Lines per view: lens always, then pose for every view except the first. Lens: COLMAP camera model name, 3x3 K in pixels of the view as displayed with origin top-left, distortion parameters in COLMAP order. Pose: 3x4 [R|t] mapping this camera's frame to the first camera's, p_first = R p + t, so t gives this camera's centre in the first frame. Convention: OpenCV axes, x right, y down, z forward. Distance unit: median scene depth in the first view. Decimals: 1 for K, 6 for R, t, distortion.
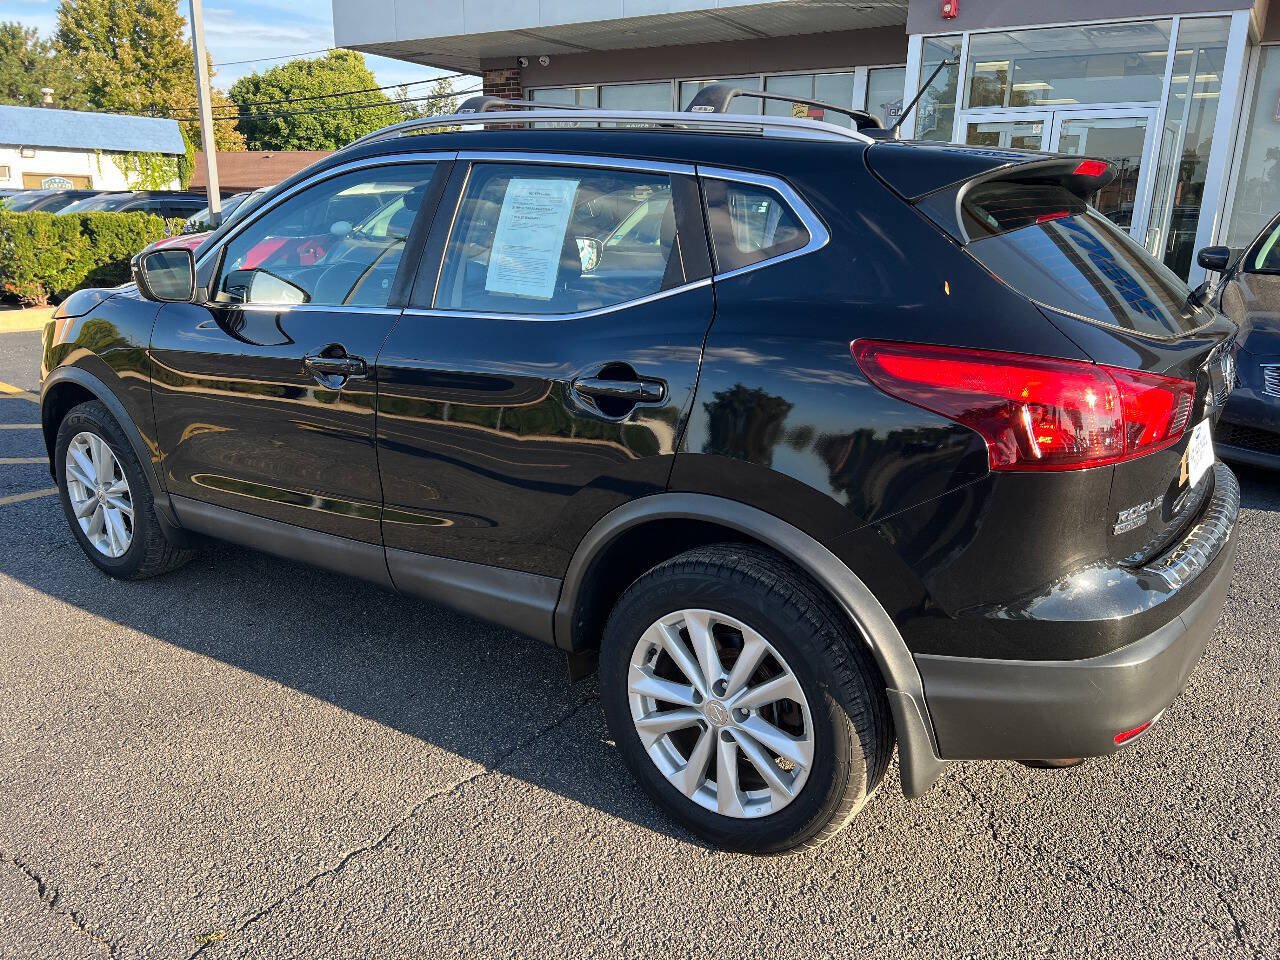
lens RADIAL K [[961.3, 0, 652.8], [0, 961.3, 483.3], [0, 0, 1]] dist [0.055889, -0.067374]
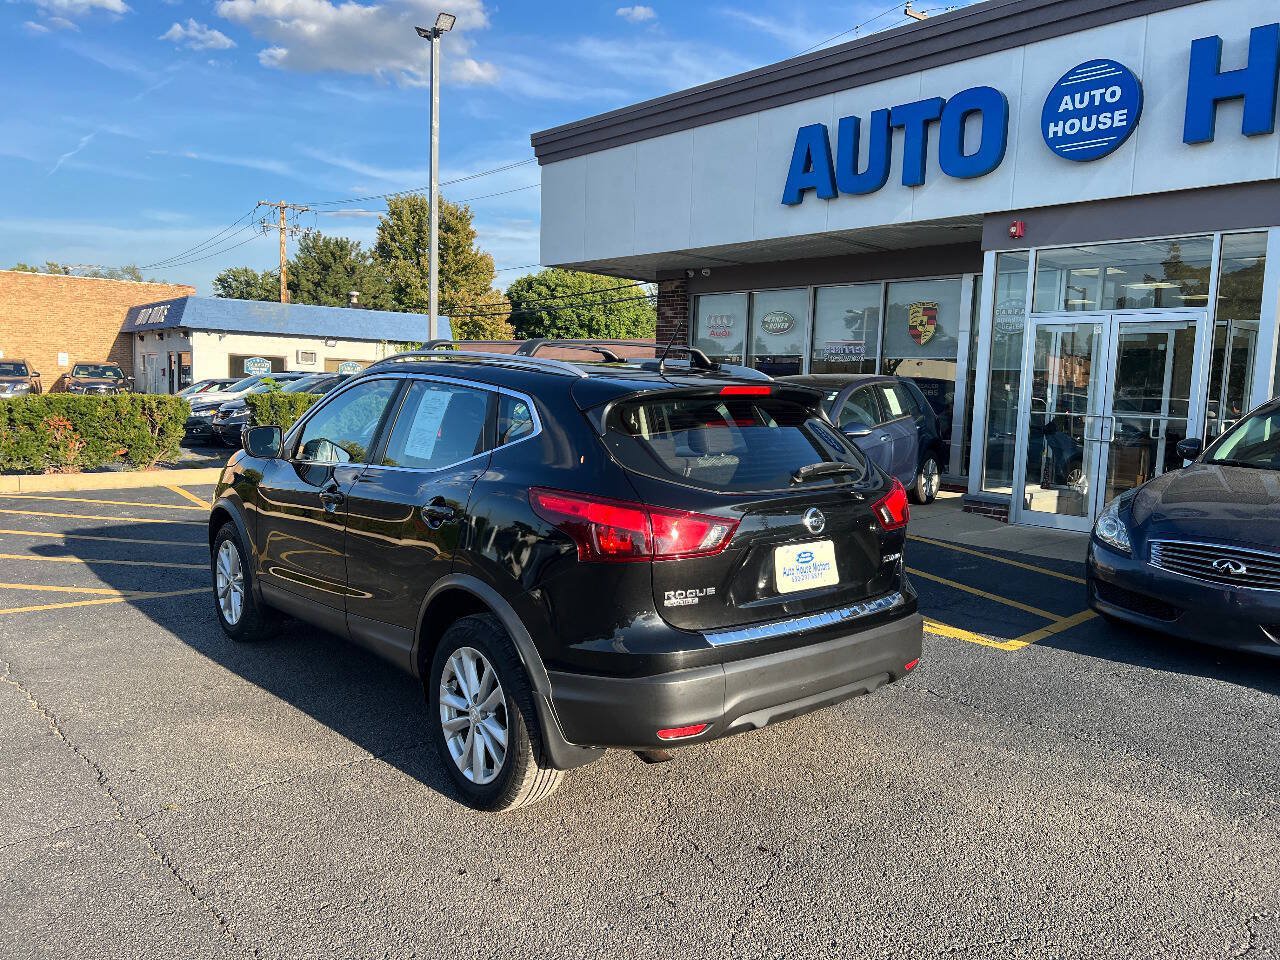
lens RADIAL K [[961.3, 0, 652.1], [0, 961.3, 486.1], [0, 0, 1]] dist [0.055889, -0.067374]
pose [[0.968793, 0.034468, -0.245461, 0.433631], [-0.076687, 0.983377, -0.164586, 0.062624], [0.235708, 0.178274, 0.955332, -0.313957]]
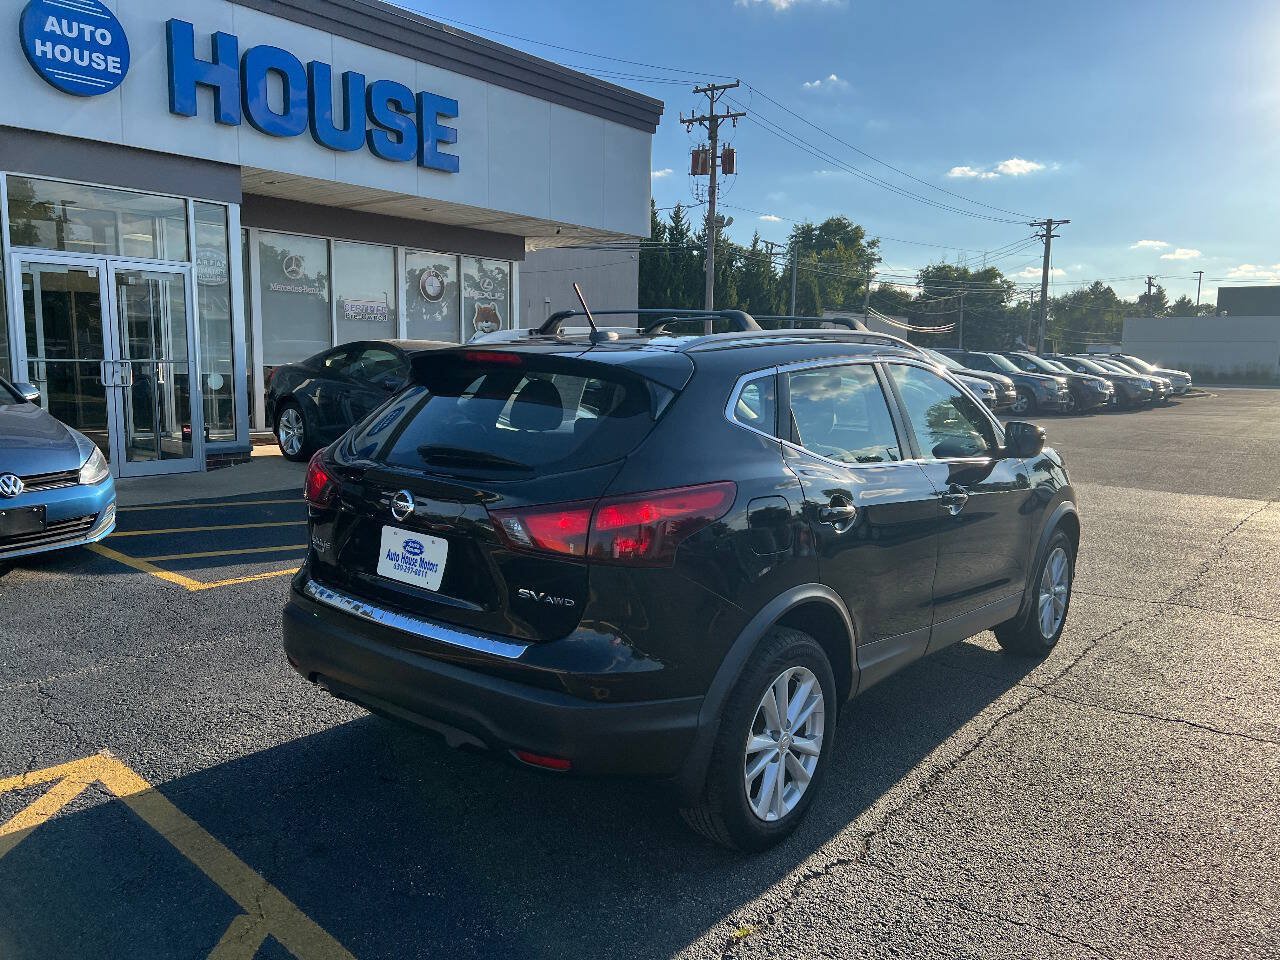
lens RADIAL K [[961.3, 0, 635.8], [0, 961.3, 483.4], [0, 0, 1]] dist [0.055889, -0.067374]
pose [[0.105591, -0.150186, 0.983003, -1.507042], [0.251547, 0.960413, 0.119714, -0.283364], [-0.962068, 0.234631, 0.139190, 0.769650]]
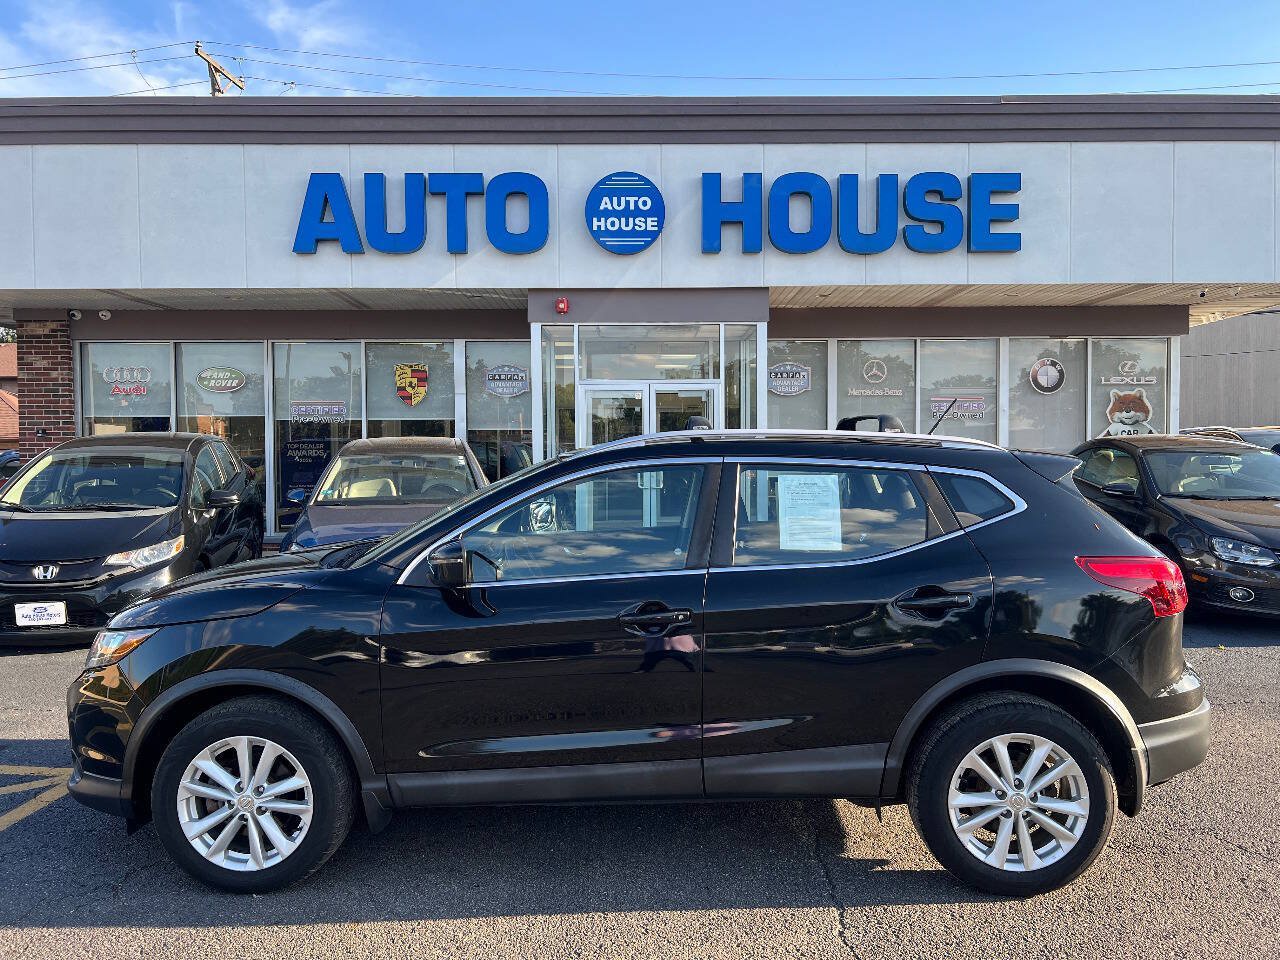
lens RADIAL K [[961.3, 0, 649.4], [0, 961.3, 475.3], [0, 0, 1]] dist [0.055889, -0.067374]
pose [[0.826283, -0.043792, 0.561551, -0.761548], [0.176378, 0.966949, -0.184121, -0.052830], [-0.534928, 0.251182, 0.806697, -0.049963]]
